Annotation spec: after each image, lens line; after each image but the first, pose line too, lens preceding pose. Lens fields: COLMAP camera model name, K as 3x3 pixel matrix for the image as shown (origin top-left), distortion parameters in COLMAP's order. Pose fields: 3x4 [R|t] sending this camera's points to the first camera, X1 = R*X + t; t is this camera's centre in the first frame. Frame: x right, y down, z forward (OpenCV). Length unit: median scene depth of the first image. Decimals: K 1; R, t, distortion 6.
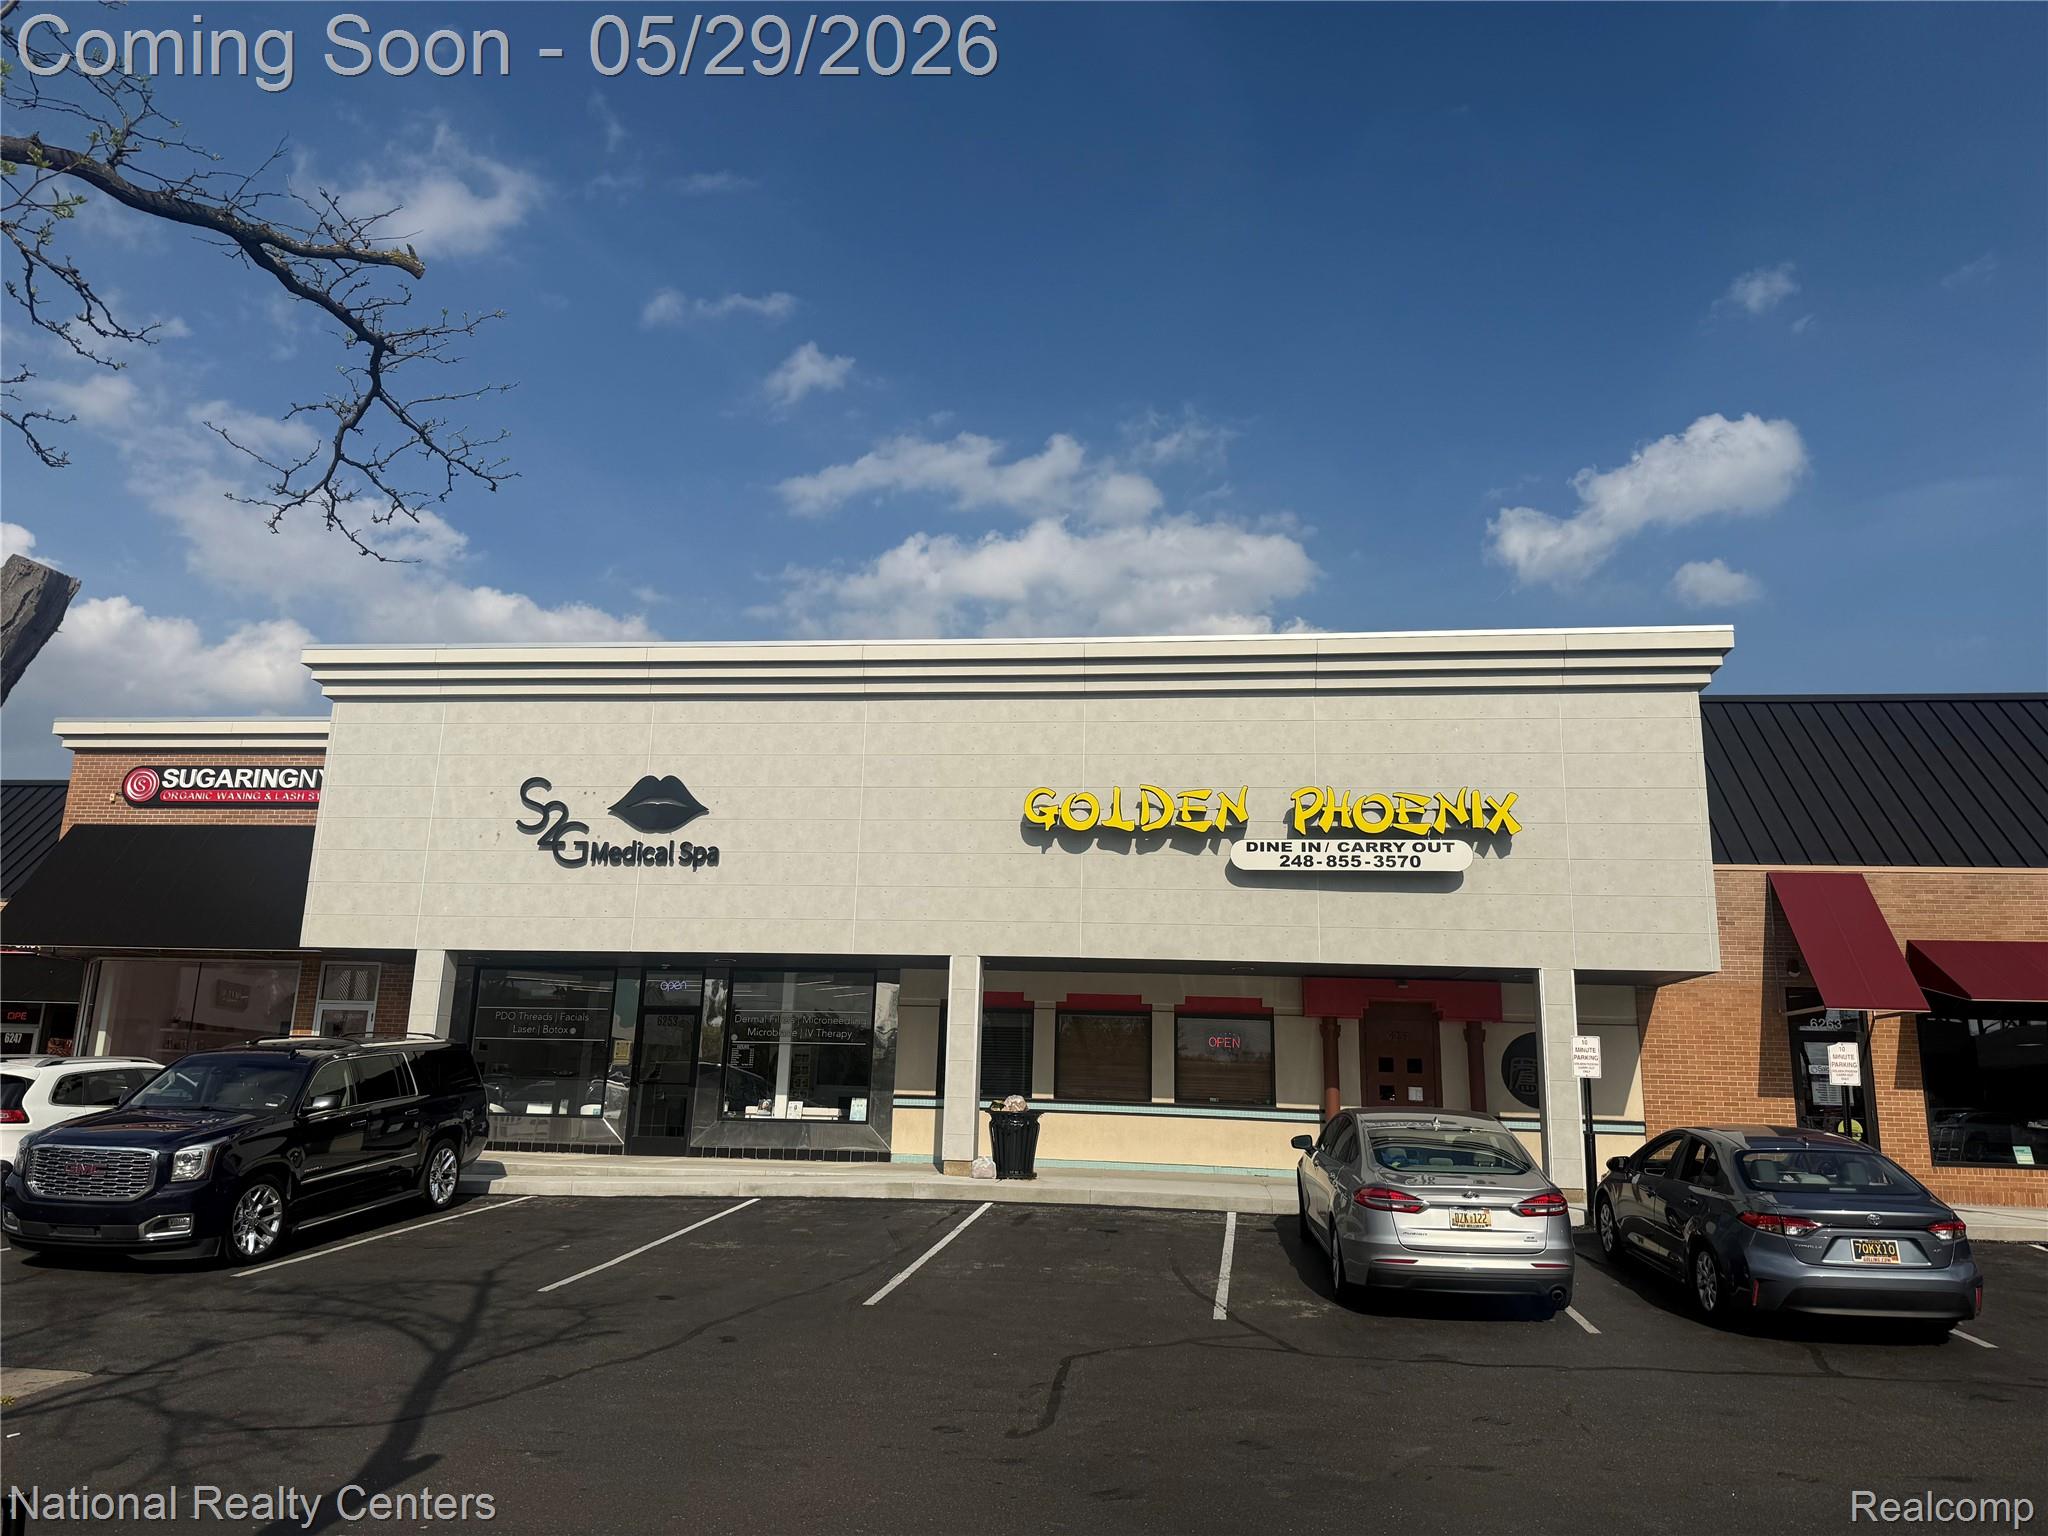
lens RADIAL K [[1458.8, 0, 970.0], [0, 1458.8, 768.2], [0, 0, 1]] dist [0.053633, -0.055398]
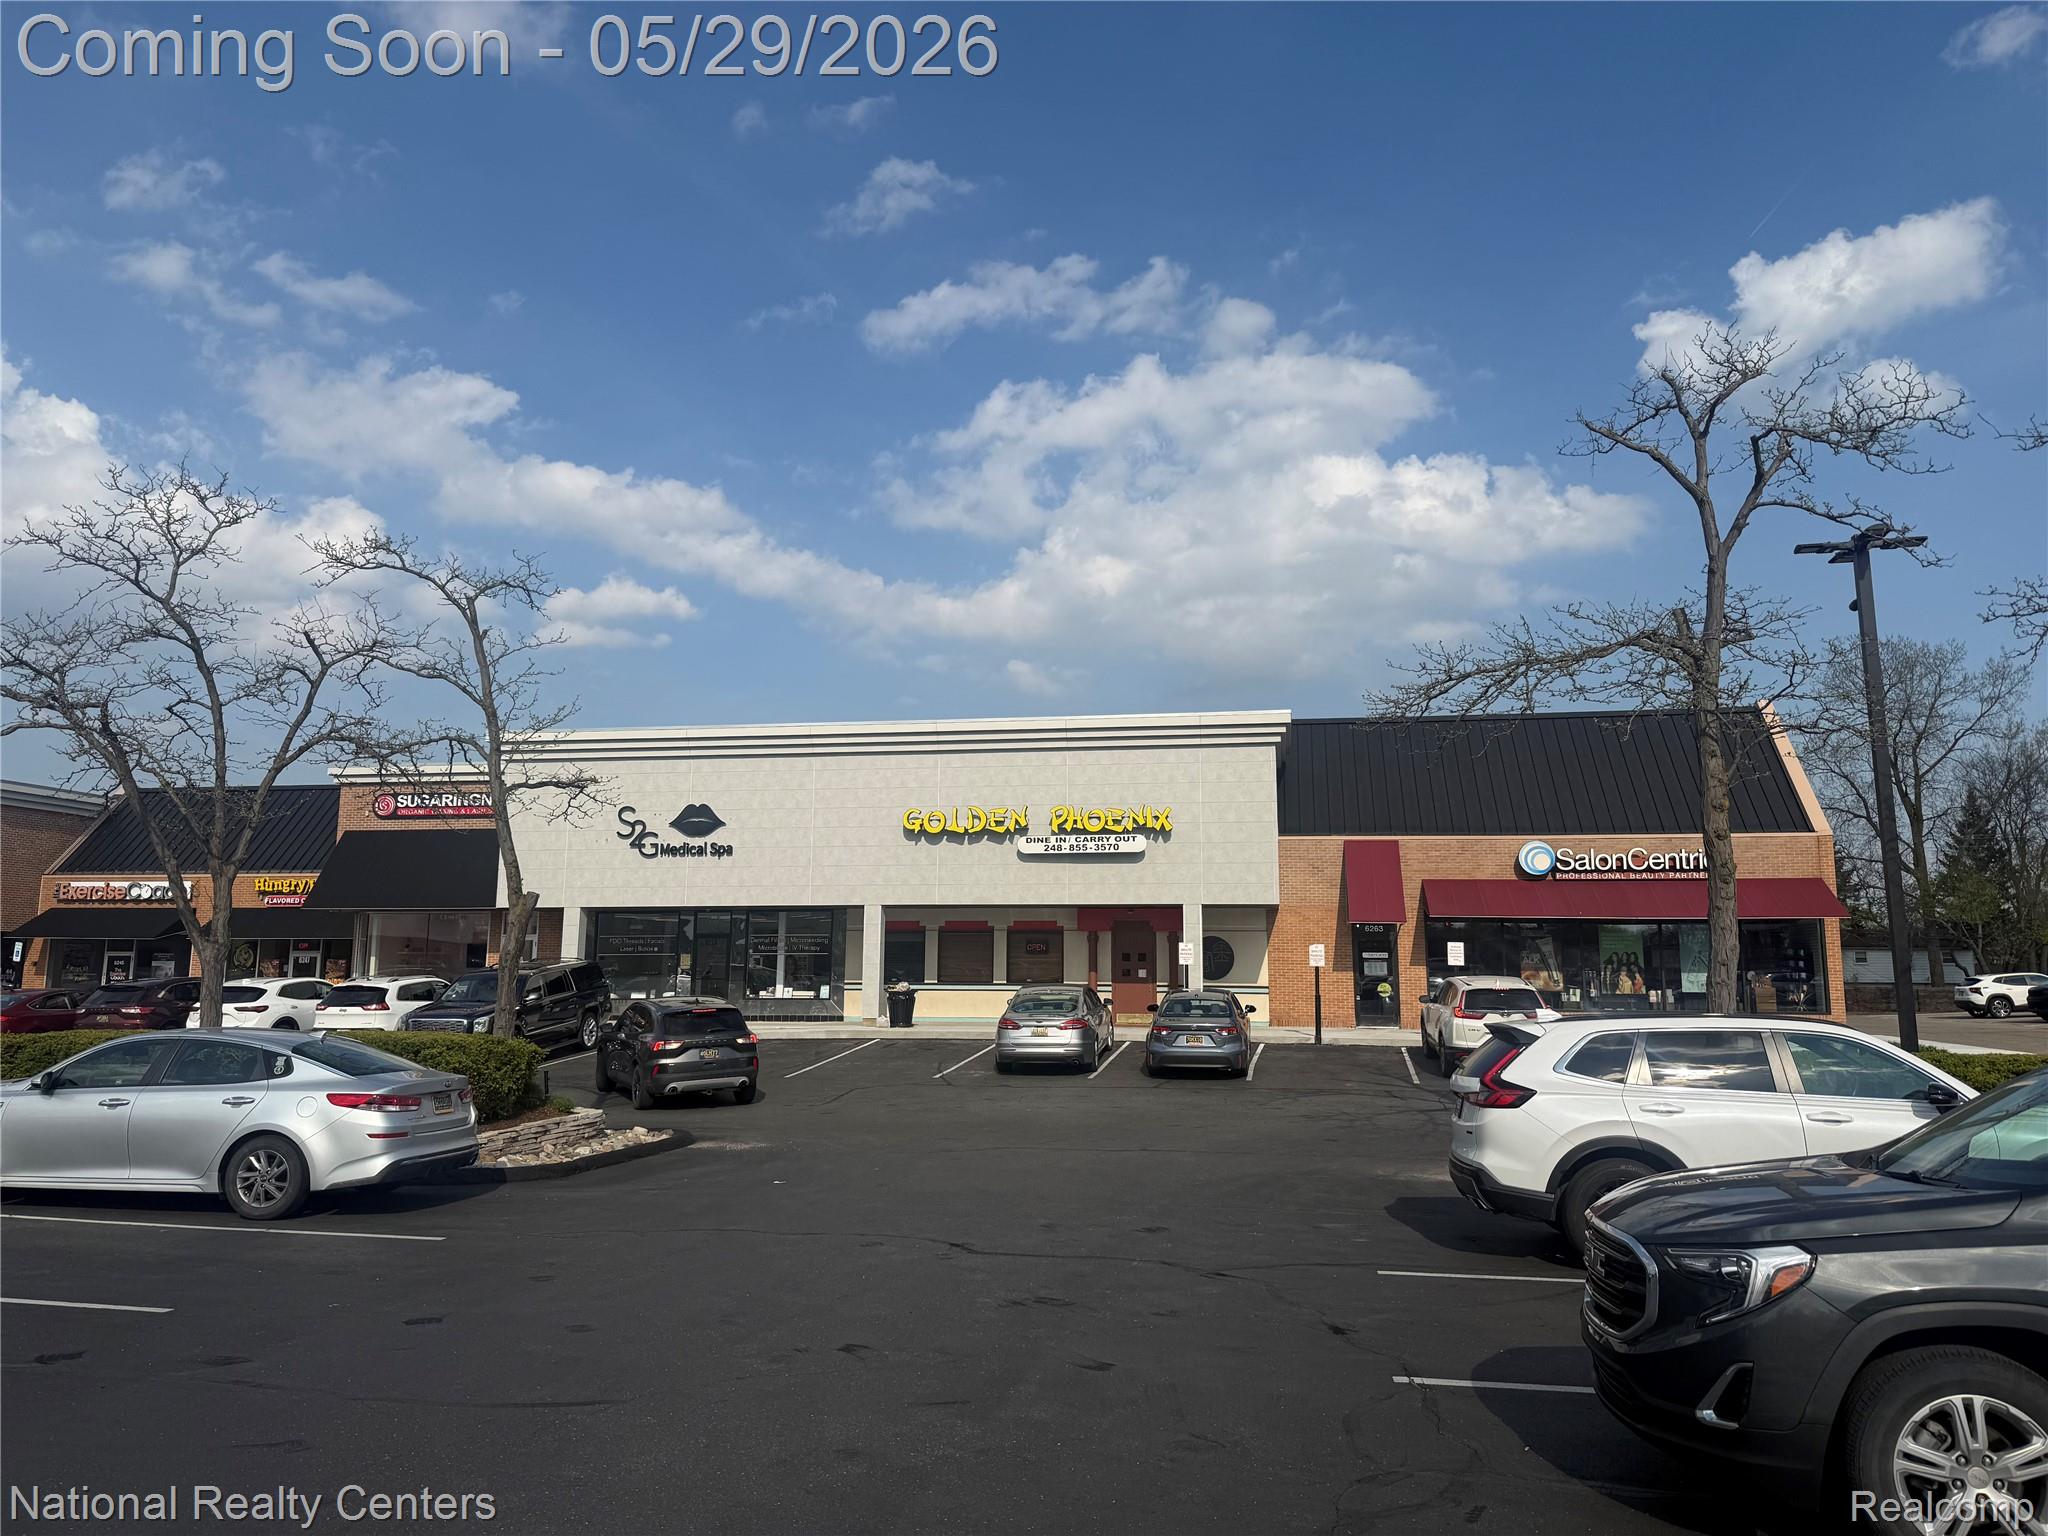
lens RADIAL K [[1458.8, 0, 1004.1], [0, 1458.8, 750.9], [0, 0, 1]] dist [0.053633, -0.055398]
pose [[0.999007, -0.031307, -0.031696, 0.216356], [0.033435, 0.997056, 0.069009, -0.172788], [0.029442, -0.070000, 0.997112, -0.739869]]
